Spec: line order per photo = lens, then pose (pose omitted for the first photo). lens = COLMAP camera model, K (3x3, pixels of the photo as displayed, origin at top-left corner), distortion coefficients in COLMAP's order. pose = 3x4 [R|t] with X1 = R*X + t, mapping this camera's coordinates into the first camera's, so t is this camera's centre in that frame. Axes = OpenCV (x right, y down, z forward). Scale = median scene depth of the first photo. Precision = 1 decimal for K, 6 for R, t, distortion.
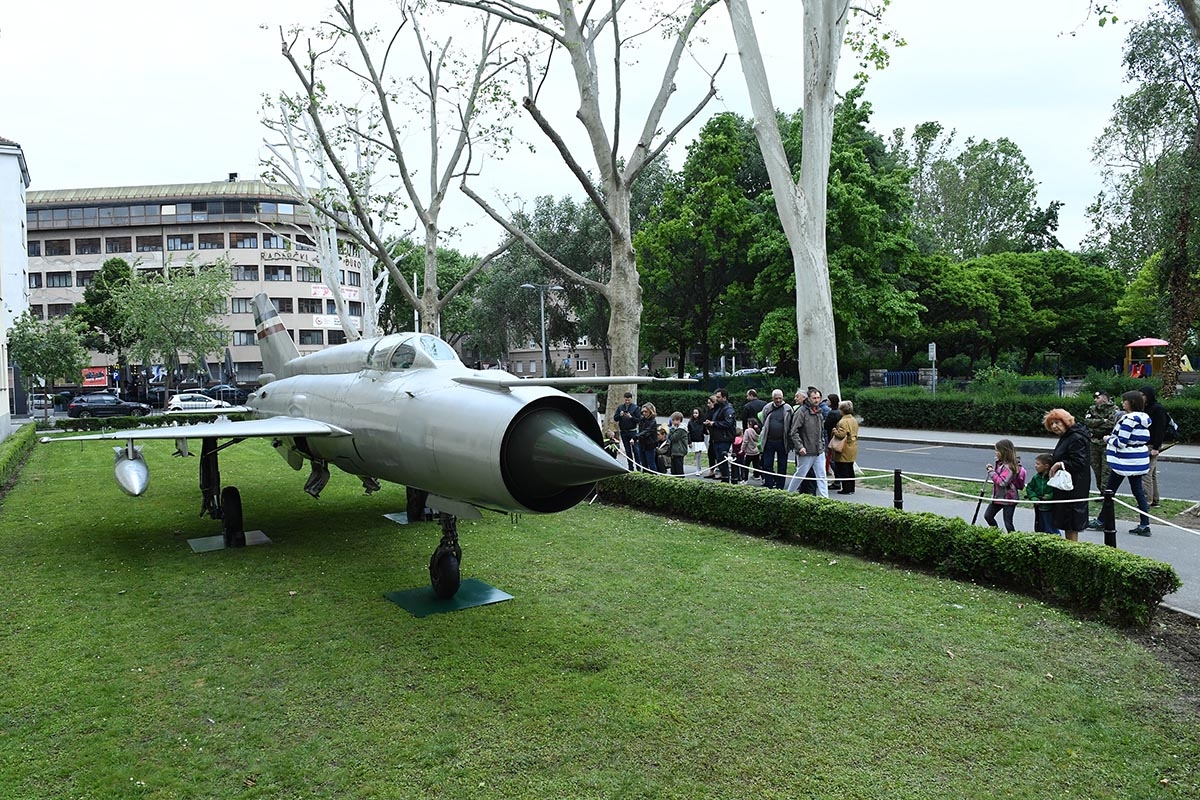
lens RADIAL K [[808.6, 0, 621.9], [0, 808.6, 405.5], [0, 0, 1]] dist [-0.052672, -0.004881]
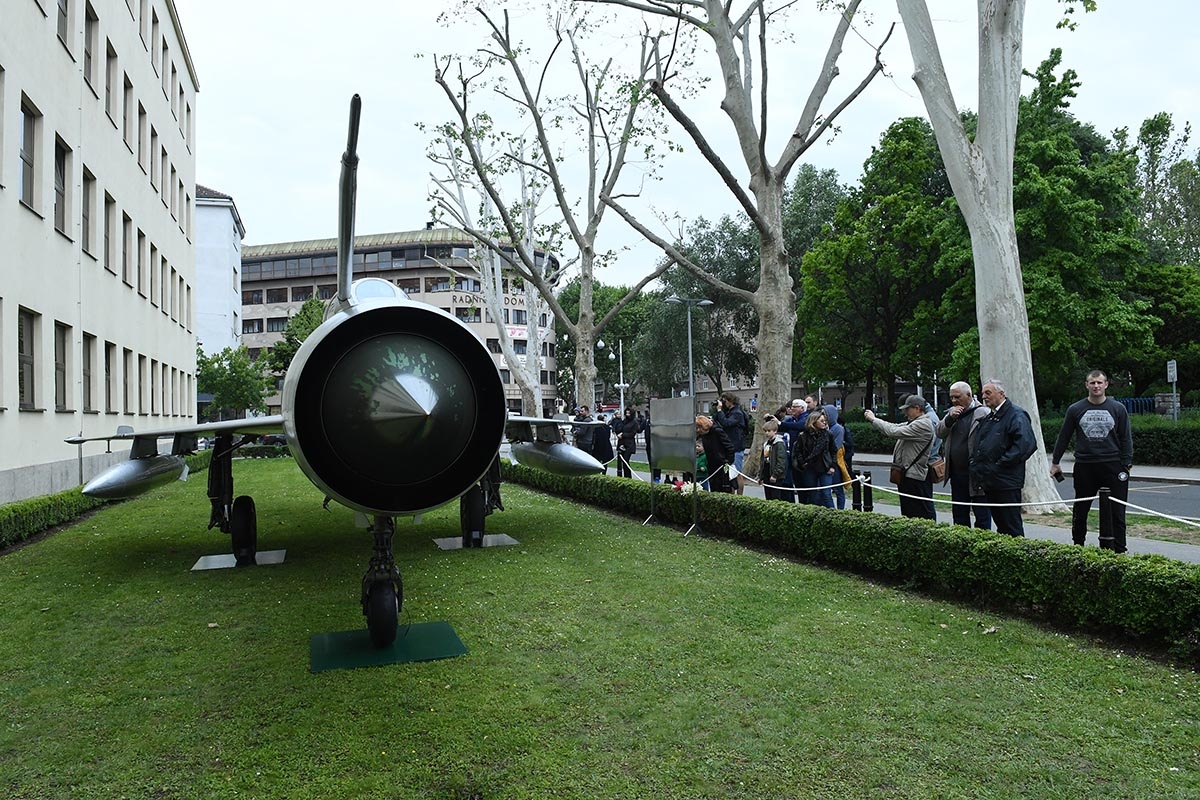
lens RADIAL K [[808.6, 0, 621.9], [0, 808.6, 405.5], [0, 0, 1]] dist [-0.052672, -0.004881]
pose [[0.969897, -0.001984, -0.243508, 0.050694], [-0.011986, 0.998366, -0.055875, 0.021817], [0.243221, 0.057112, 0.968288, 0.119158]]
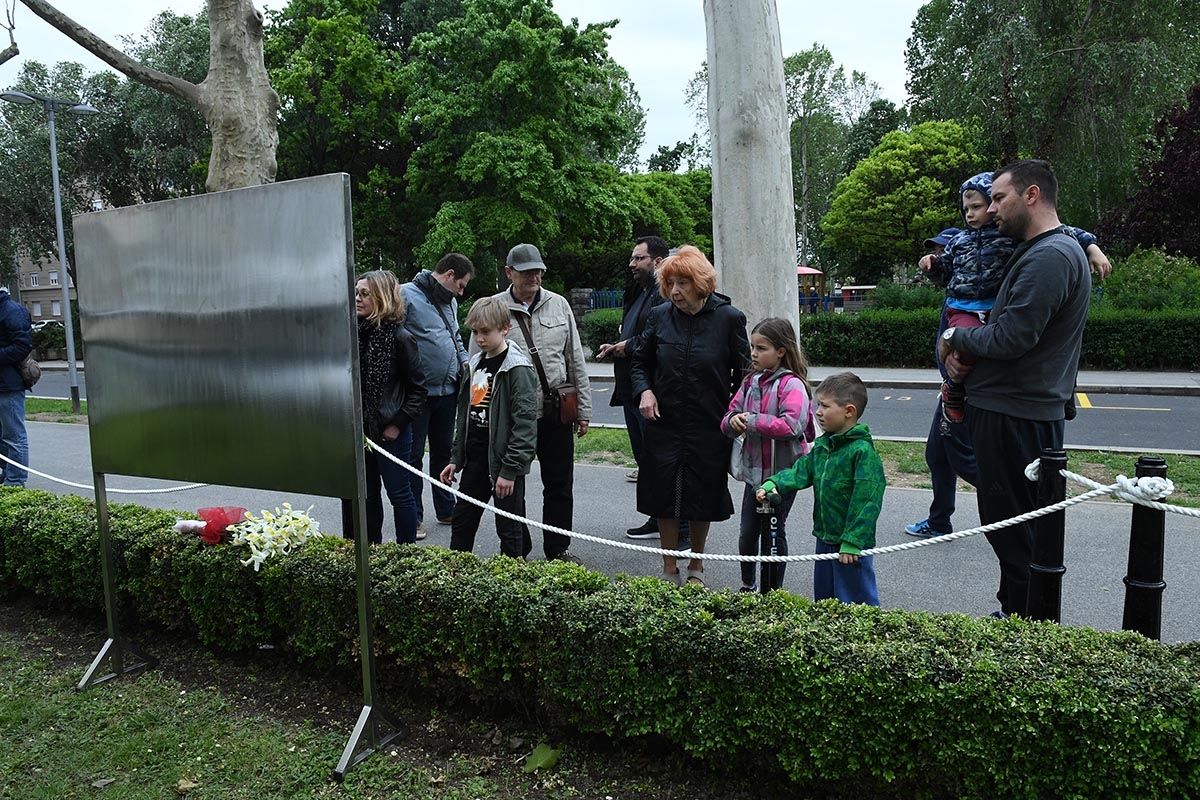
lens RADIAL K [[824.0, 0, 598.6], [0, 824.0, 370.7], [0, 0, 1]] dist [-0.079103, -0.001657]
pose [[0.882661, -0.043036, 0.468036, -0.036878], [0.035044, 0.999053, 0.025773, 0.013961], [-0.468702, -0.006347, 0.883333, 0.447553]]
